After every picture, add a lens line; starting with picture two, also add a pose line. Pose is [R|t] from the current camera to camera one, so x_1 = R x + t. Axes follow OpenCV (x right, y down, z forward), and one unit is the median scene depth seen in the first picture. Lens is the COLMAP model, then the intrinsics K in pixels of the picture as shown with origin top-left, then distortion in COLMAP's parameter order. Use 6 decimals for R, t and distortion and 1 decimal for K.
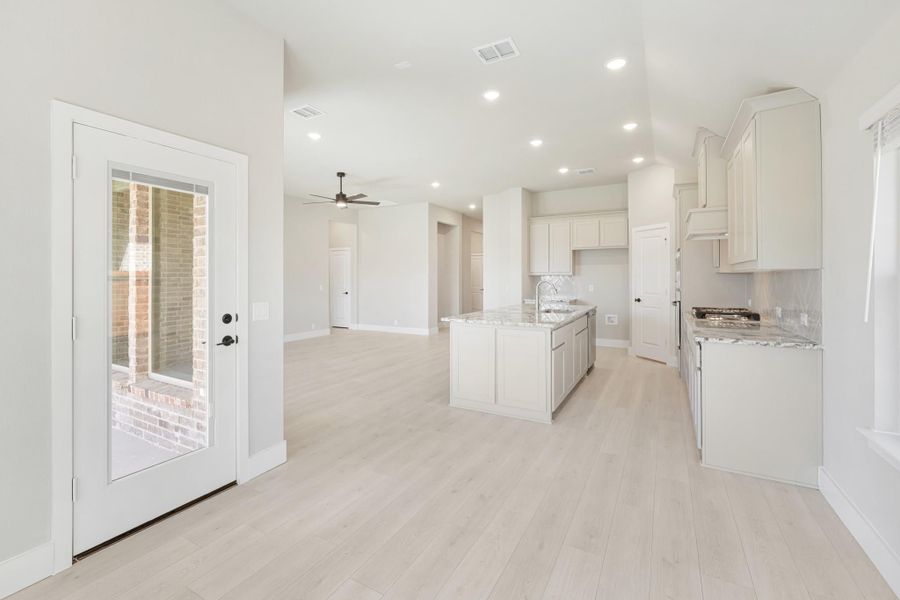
lens RADIAL K [[397.7, 0, 432.4], [0, 397.7, 279.8], [0, 0, 1]] dist [-0.000244, -0.000053]
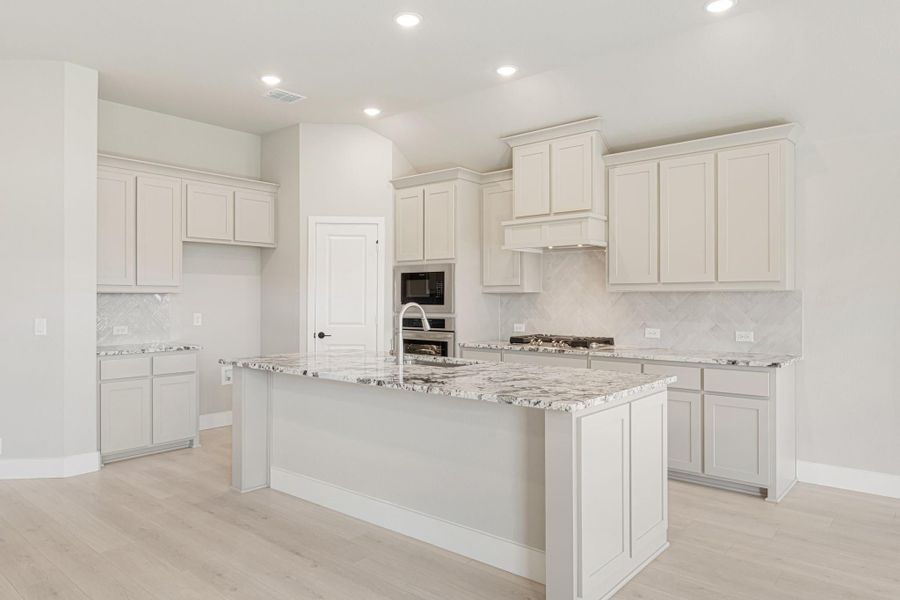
lens RADIAL K [[590.2, 0, 450.0], [0, 590.2, 300.0], [0, 0, 1]] dist [0.000273, -0.000751]
pose [[0.179241, 0.000635, 0.983805, -0.248528], [0.003863, 0.999992, -0.001349, -0.001177], [-0.983798, 0.004042, 0.179237, 0.459639]]
